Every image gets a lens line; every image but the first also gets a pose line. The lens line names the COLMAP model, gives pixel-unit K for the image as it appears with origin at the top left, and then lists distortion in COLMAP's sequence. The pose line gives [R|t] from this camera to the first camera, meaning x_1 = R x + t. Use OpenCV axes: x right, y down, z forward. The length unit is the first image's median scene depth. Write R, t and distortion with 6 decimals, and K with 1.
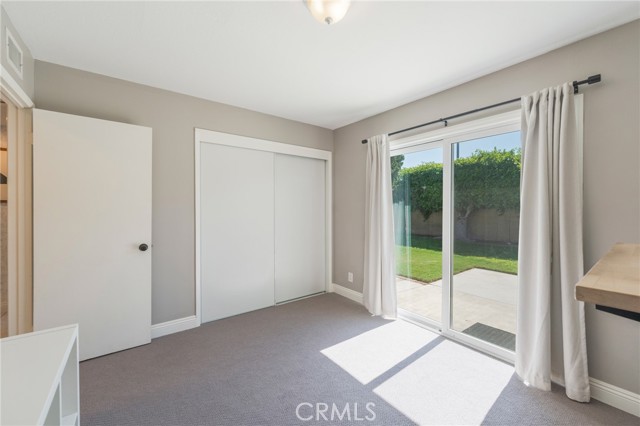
lens RADIAL K [[258.3, 0, 320.4], [0, 258.3, 211.1], [0, 0, 1]] dist [-0.001295, -0.000708]
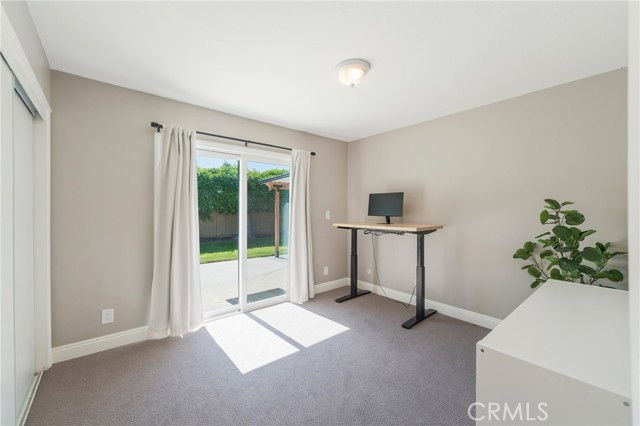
lens RADIAL K [[258.3, 0, 319.0], [0, 258.3, 210.8], [0, 0, 1]] dist [-0.001295, -0.000708]
pose [[-0.051004, -0.002281, 0.998696, -0.759882], [0.010979, 0.999936, 0.002844, -0.009117], [-0.998638, 0.011110, -0.050975, 0.666870]]
